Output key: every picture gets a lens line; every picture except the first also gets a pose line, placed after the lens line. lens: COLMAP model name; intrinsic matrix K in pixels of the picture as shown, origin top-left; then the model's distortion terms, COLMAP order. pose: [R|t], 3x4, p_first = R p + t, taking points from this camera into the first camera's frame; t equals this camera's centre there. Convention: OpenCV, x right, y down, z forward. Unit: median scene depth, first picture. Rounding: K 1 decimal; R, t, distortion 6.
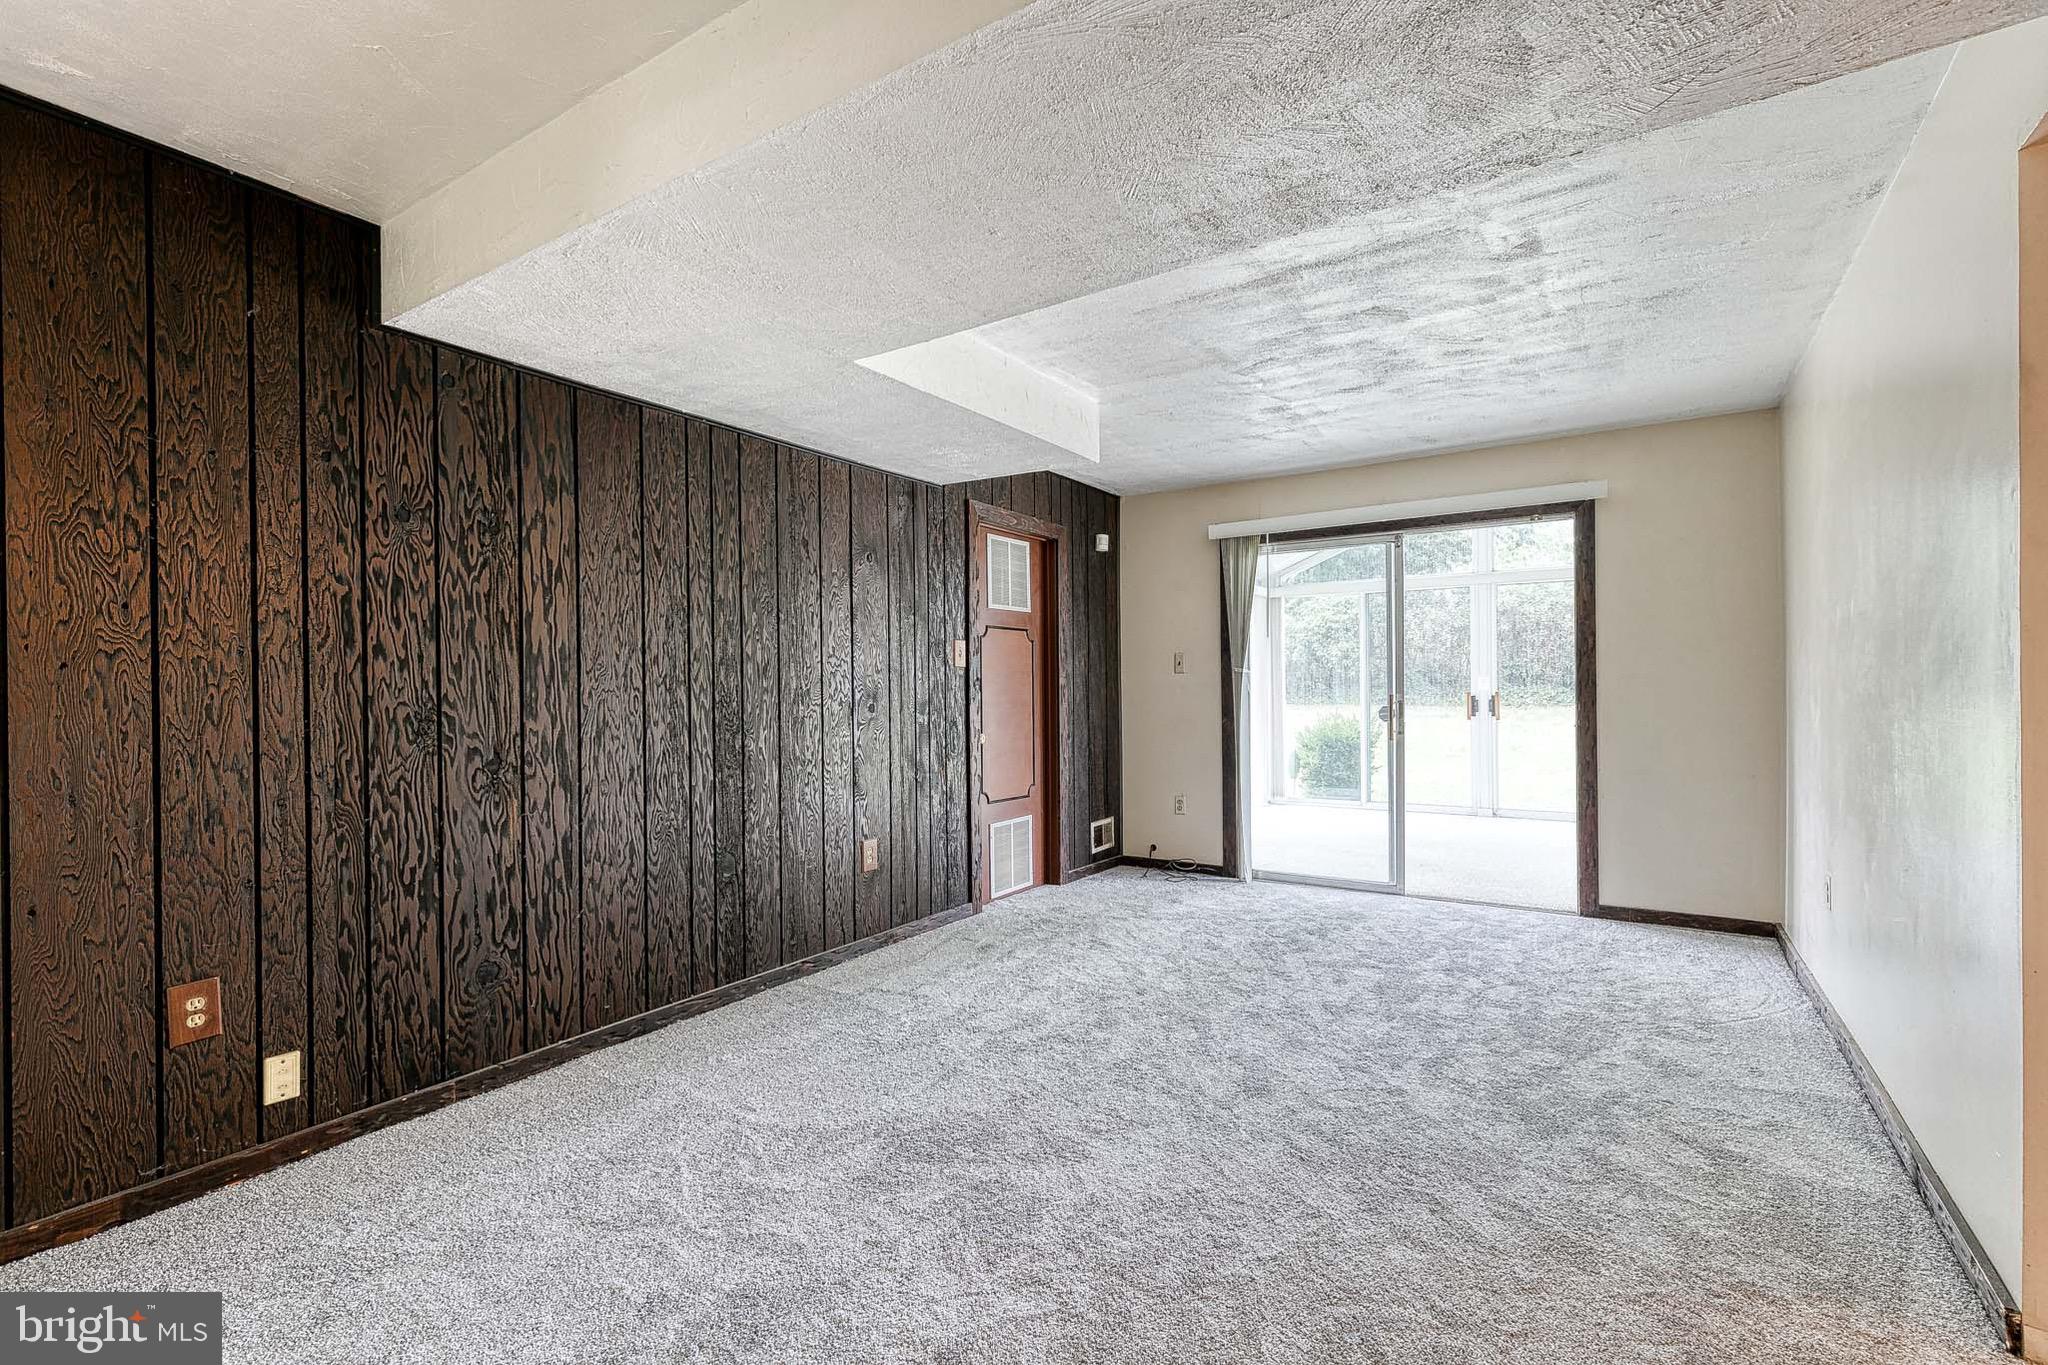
lens RADIAL K [[932.8, 0, 1029.2], [0, 932.8, 693.8], [0, 0, 1]] dist [0.011180, -0.002258]
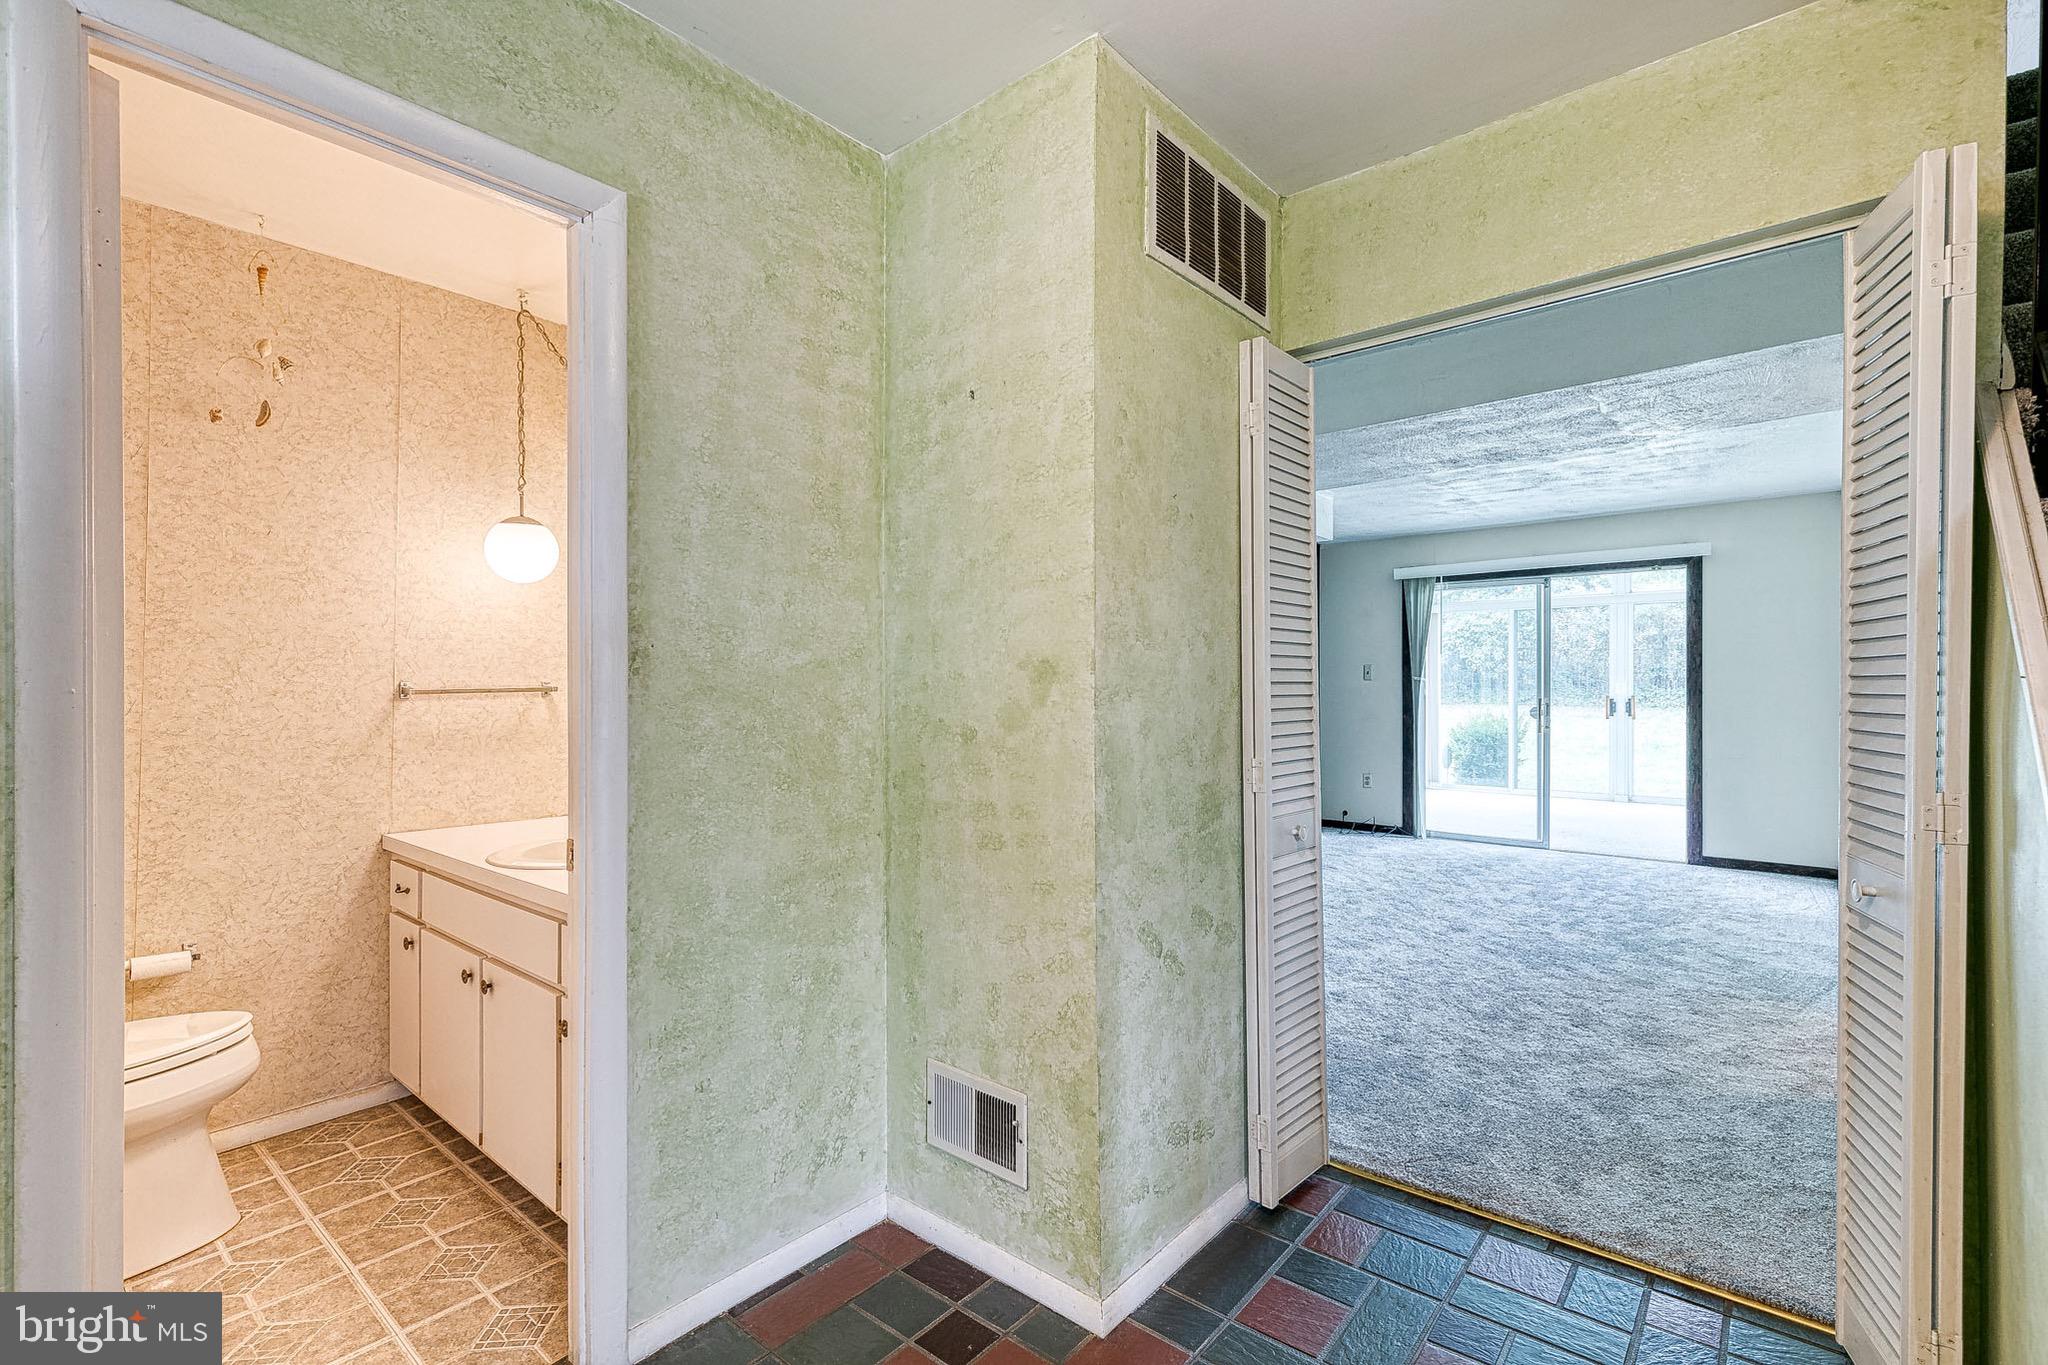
lens RADIAL K [[932.8, 0, 1030.4], [0, 932.8, 687.9], [0, 0, 1]] dist [0.011180, -0.002258]
pose [[0.992513, 0.009372, -0.121778, -0.223825], [-0.009482, 0.999955, -0.000318, -0.008920], [0.121770, 0.001470, 0.992557, -0.538097]]
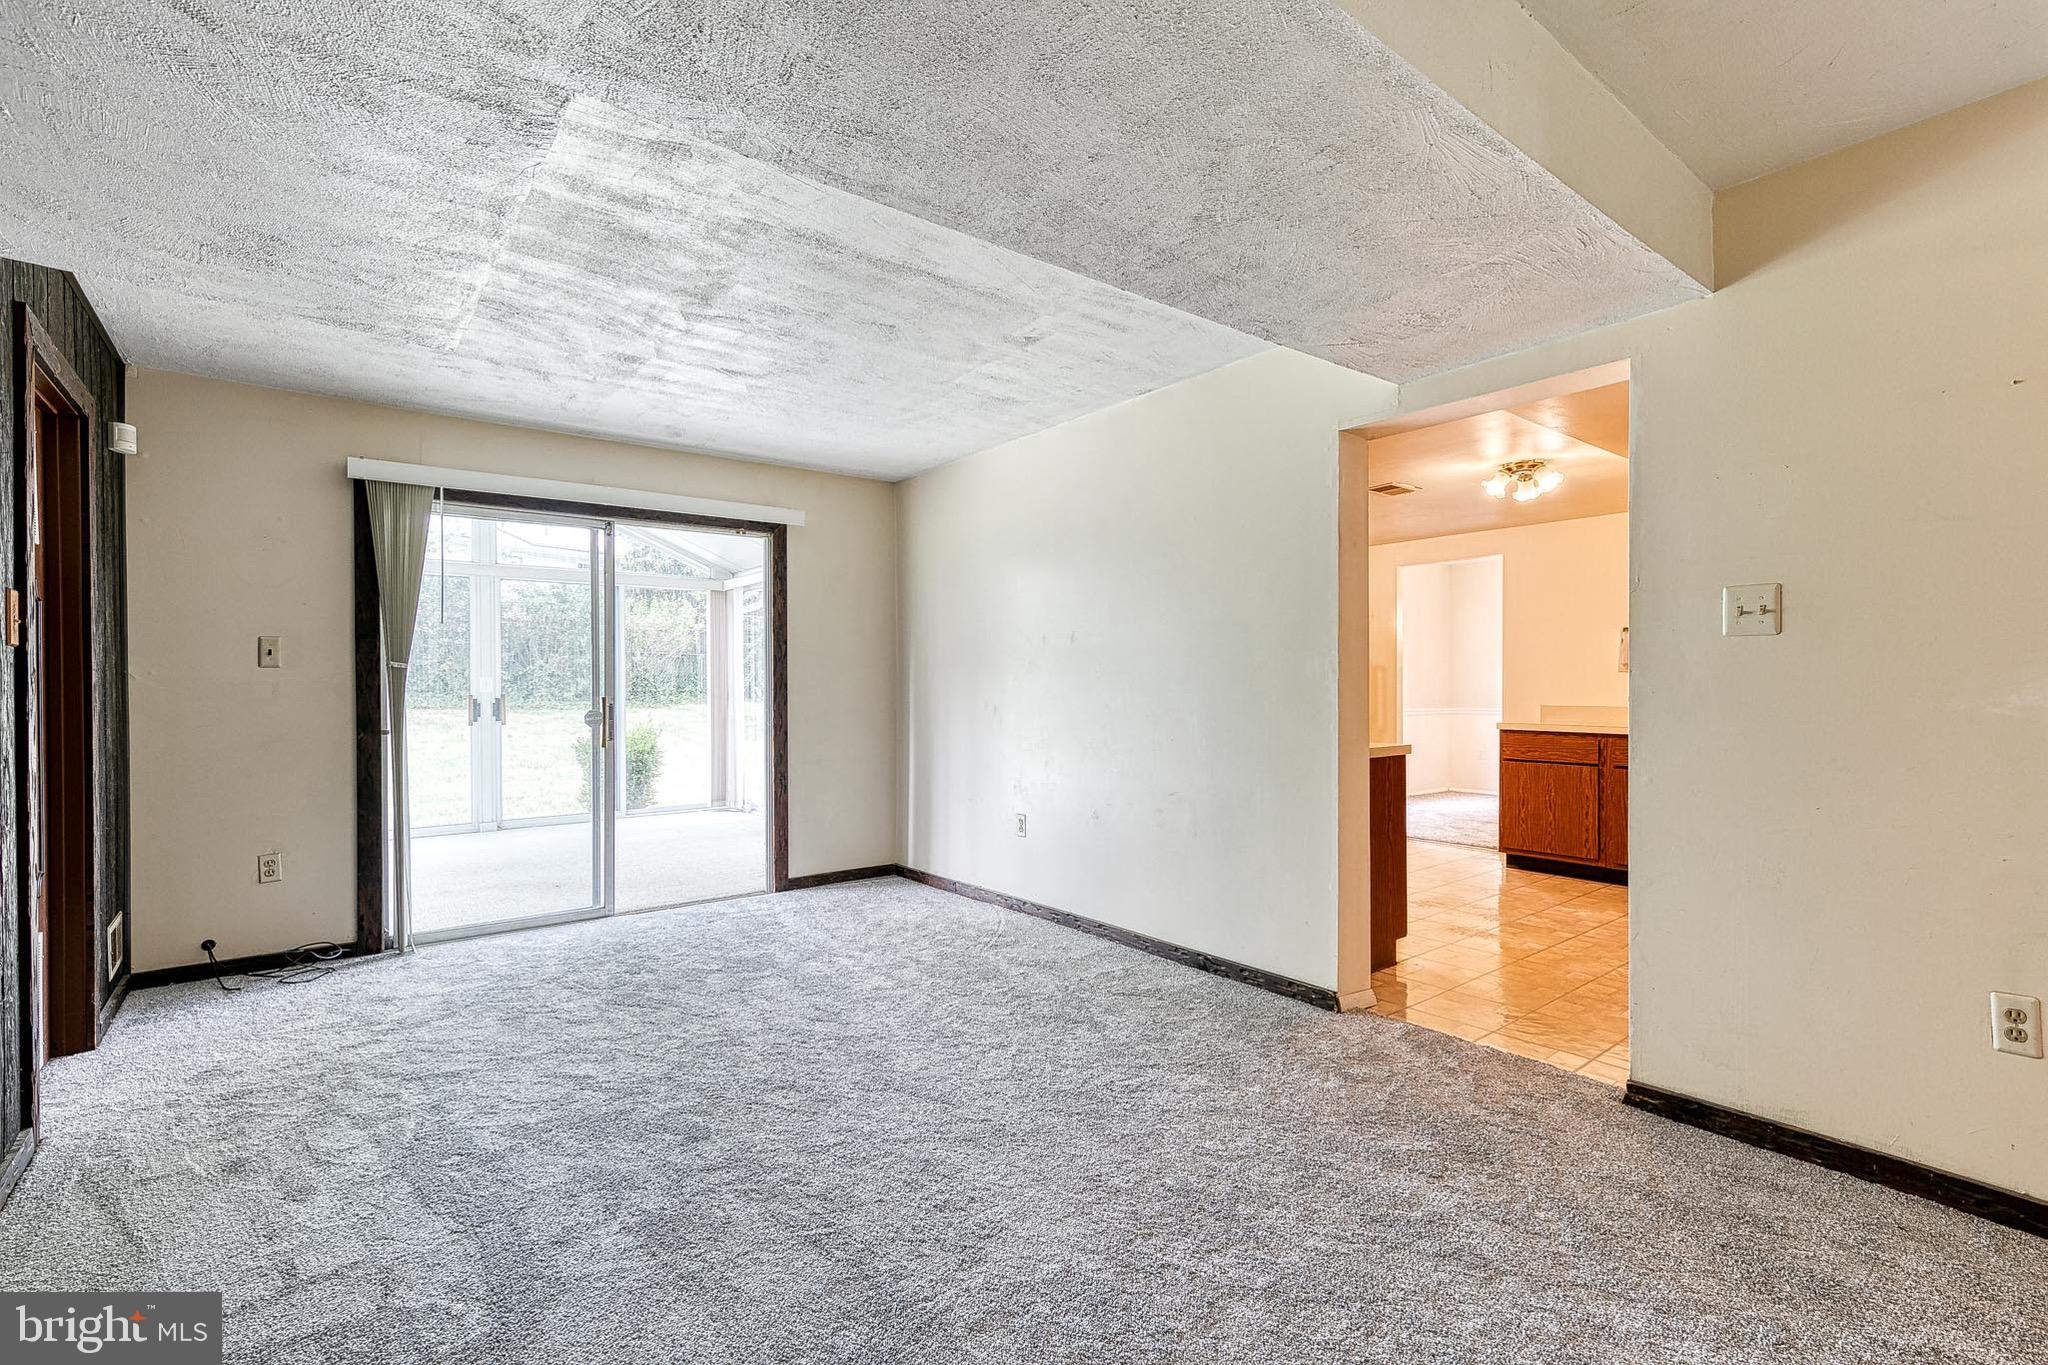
lens RADIAL K [[932.8, 0, 1052.5], [0, 932.8, 693.5], [0, 0, 1]] dist [0.011180, -0.002258]
pose [[0.299114, -0.002905, 0.954213, -0.456079], [0.005798, 0.999982, 0.001226, -0.001617], [-0.954200, 0.005166, 0.299125, 0.411093]]
